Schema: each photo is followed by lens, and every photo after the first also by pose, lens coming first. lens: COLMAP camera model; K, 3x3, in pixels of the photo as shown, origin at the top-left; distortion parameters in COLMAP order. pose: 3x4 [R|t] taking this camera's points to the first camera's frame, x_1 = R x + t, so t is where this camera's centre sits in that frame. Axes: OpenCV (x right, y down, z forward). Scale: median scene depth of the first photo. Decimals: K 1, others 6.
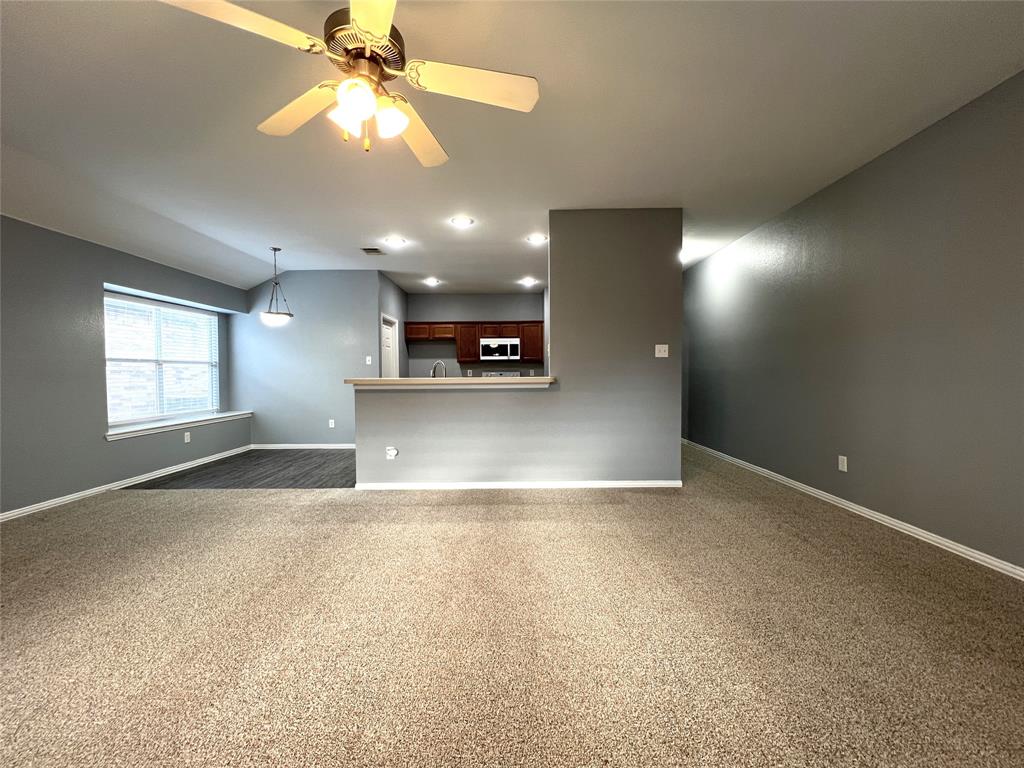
lens RADIAL K [[415.0, 0, 512.0], [0, 415.0, 384.0], [0, 0, 1]] dist [-0.001232, -0.000003]
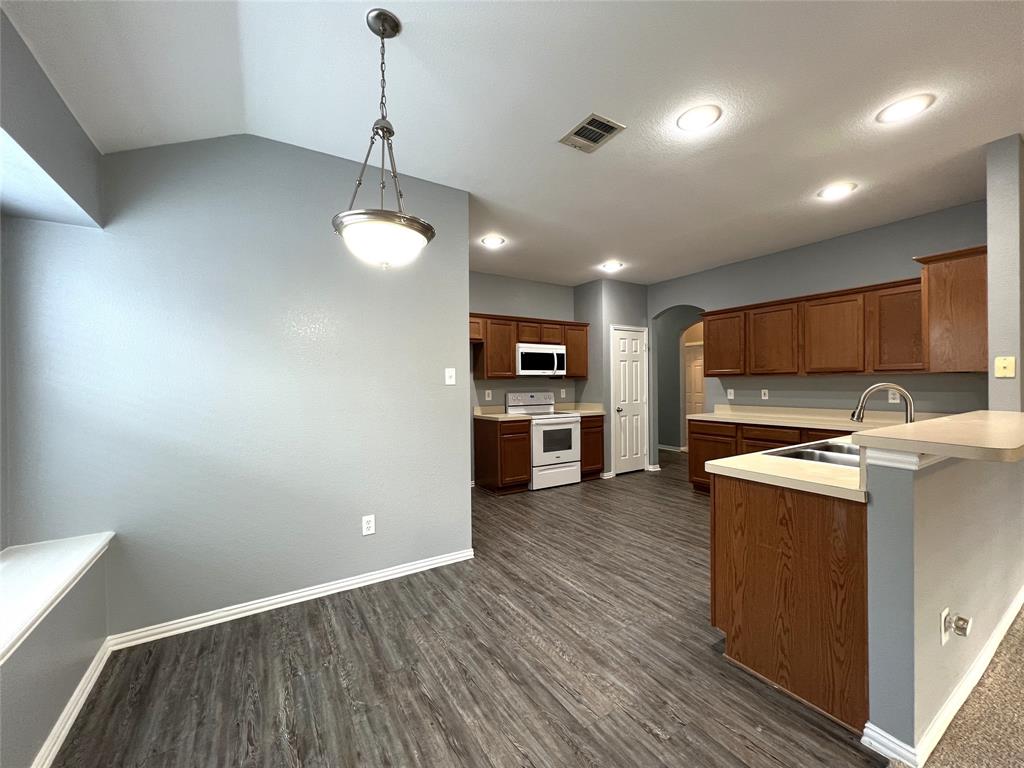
lens RADIAL K [[408.5, 0, 512.5], [0, 408.5, 383.5], [0, 0, 1]] dist [0.000183, 0.000355]
pose [[0.847965, -0.000716, 0.530052, -0.595046], [0.017581, 0.999487, -0.026776, -0.038781], [-0.529761, 0.032024, 0.847542, 0.633572]]
